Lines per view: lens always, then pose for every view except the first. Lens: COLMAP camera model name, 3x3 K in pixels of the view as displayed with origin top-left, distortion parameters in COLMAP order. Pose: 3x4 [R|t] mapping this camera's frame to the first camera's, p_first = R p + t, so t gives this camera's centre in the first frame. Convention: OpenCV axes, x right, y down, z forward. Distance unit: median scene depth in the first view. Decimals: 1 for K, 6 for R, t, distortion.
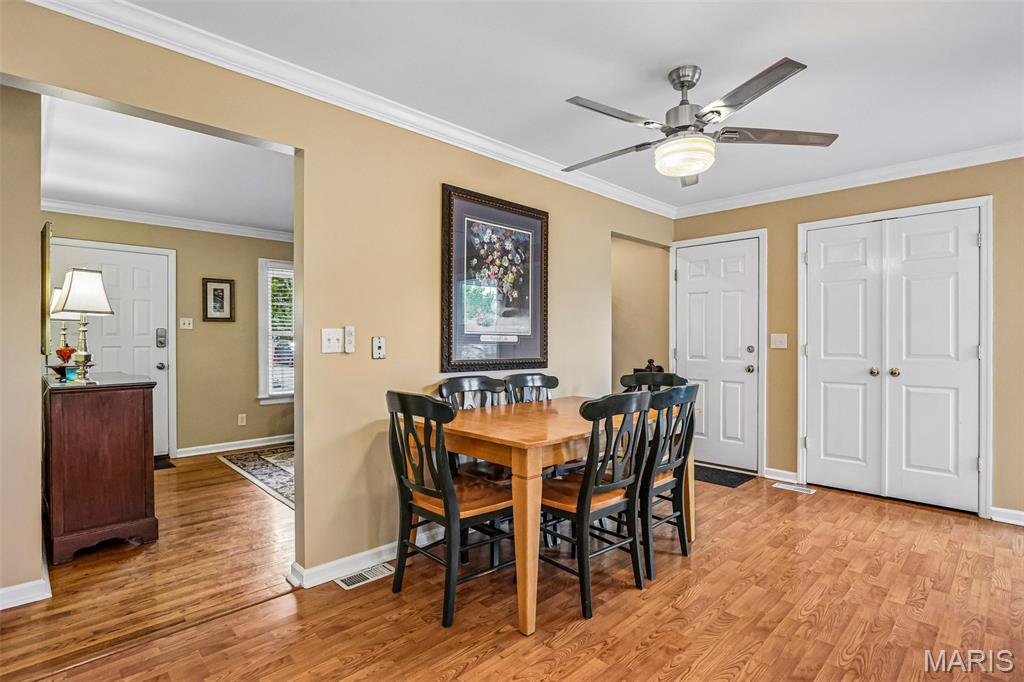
lens RADIAL K [[504.9, 0, 509.5], [0, 504.9, 342.0], [0, 0, 1]] dist [-0.009608, 0.001779]
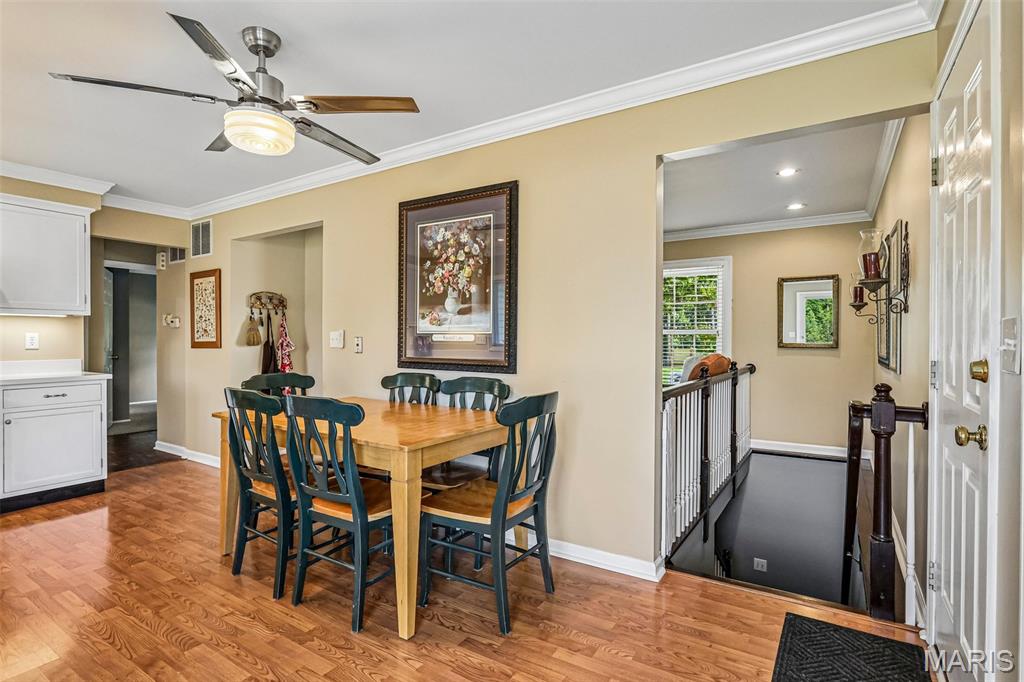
lens RADIAL K [[504.9, 0, 506.4], [0, 504.9, 344.4], [0, 0, 1]] dist [-0.009608, 0.001779]
pose [[0.222583, 0.008717, -0.974875, 0.919160], [-0.002198, 0.999962, 0.008439, -0.002209], [0.974911, 0.000264, 0.222593, 0.863720]]
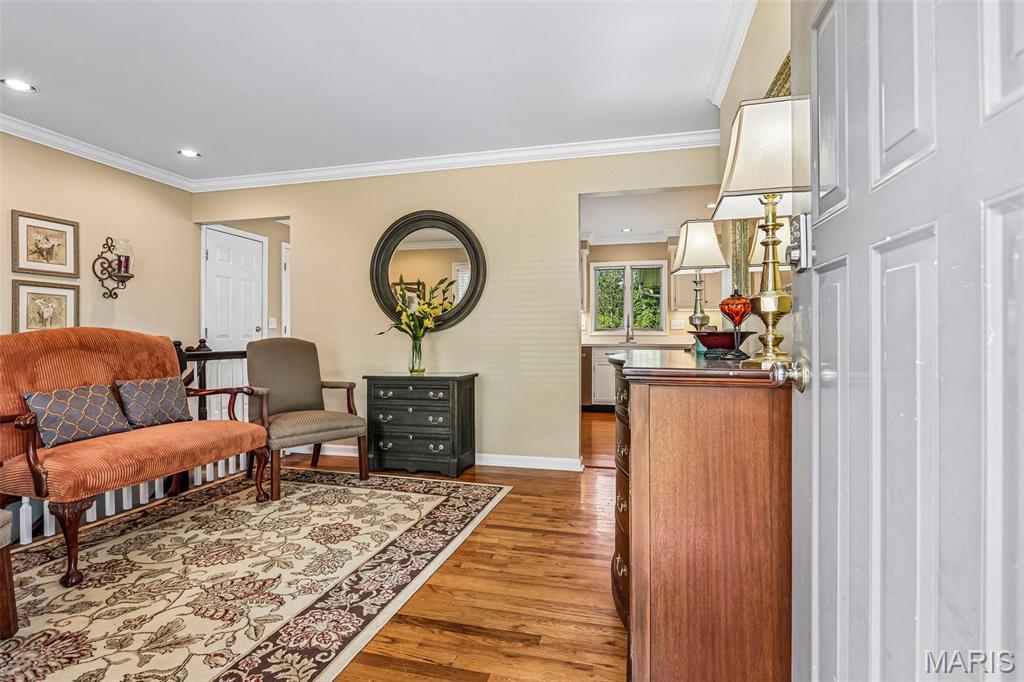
lens RADIAL K [[504.9, 0, 506.4], [0, 504.9, 337.3], [0, 0, 1]] dist [-0.009608, 0.001779]
pose [[-0.517508, 0.004735, 0.855665, -1.201065], [0.006251, 0.999979, -0.001753, 0.052024], [-0.855655, 0.004442, -0.517527, 1.465996]]
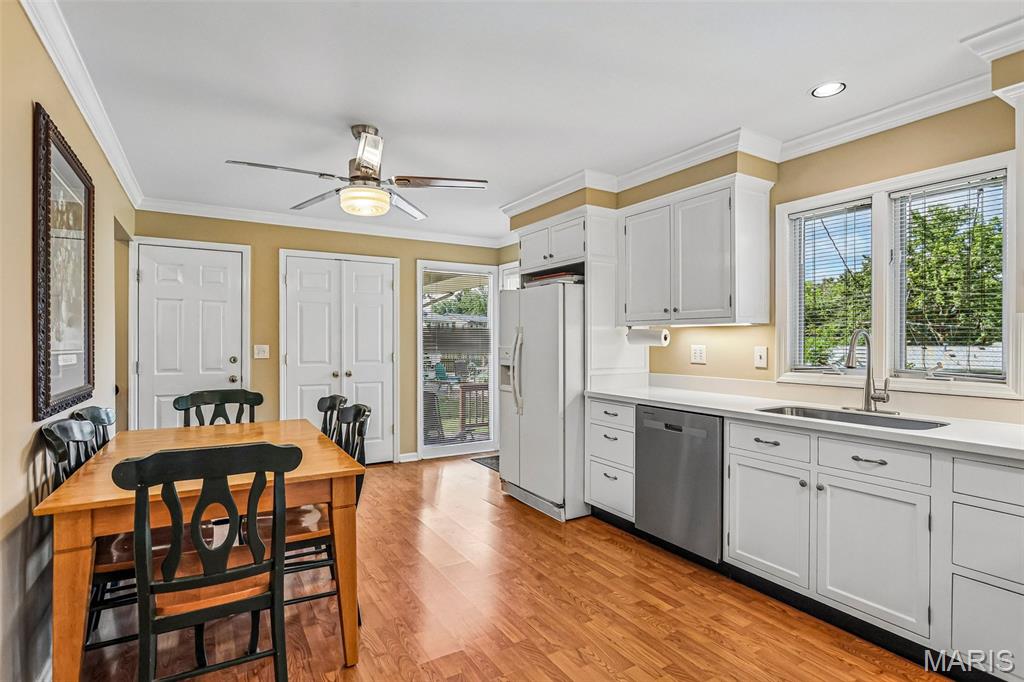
lens RADIAL K [[504.9, 0, 509.9], [0, 504.9, 343.3], [0, 0, 1]] dist [-0.009608, 0.001779]
pose [[0.230568, -0.002926, 0.973052, -0.508653], [0.000566, 0.999996, 0.002873, -0.028888], [-0.973056, -0.000112, 0.230568, 0.283902]]
